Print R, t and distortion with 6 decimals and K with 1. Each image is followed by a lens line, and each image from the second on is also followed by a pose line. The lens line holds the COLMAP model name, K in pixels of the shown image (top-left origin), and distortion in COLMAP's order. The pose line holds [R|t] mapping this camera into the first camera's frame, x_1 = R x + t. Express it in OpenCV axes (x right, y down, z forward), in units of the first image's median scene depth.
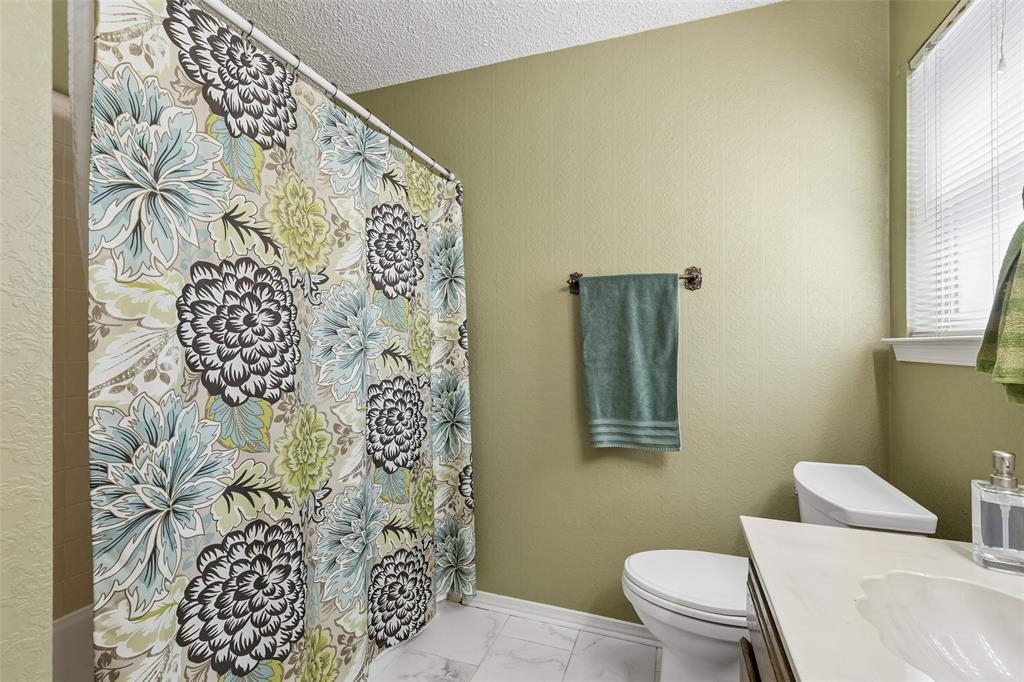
lens RADIAL K [[460.8, 0, 511.1], [0, 460.8, 340.1], [0, 0, 1]] dist [0.009868, -0.002638]
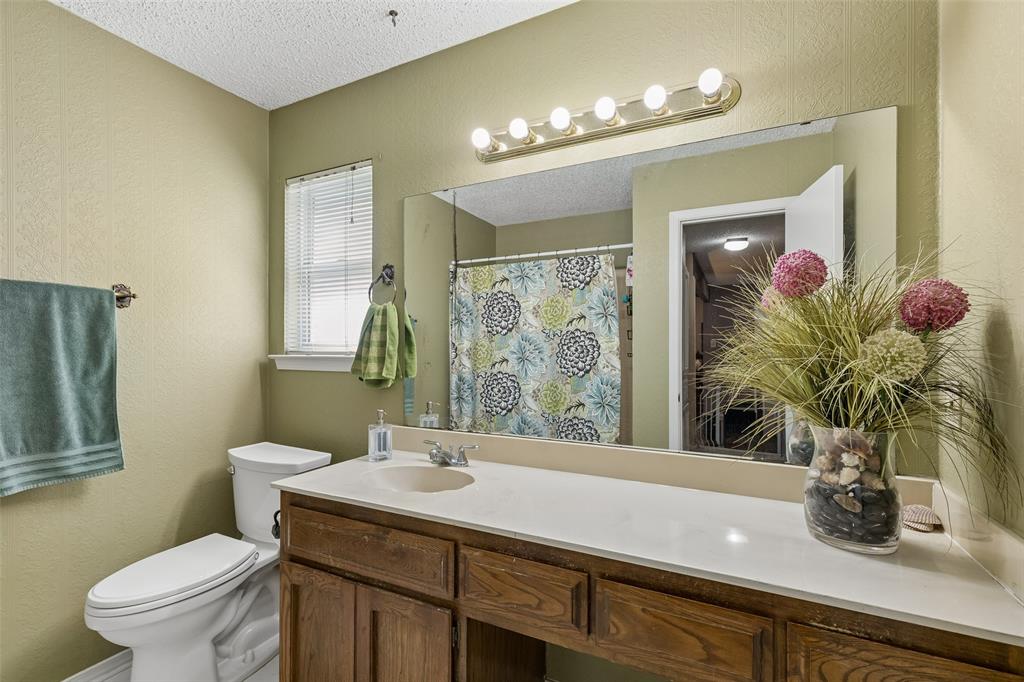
lens RADIAL K [[460.8, 0, 509.9], [0, 460.8, 344.8], [0, 0, 1]] dist [0.009868, -0.002638]
pose [[0.120929, 0.005948, 0.992643, -0.511074], [-0.009639, 0.999942, -0.004817, -0.032552], [-0.992614, -0.008986, 0.120979, 0.044569]]
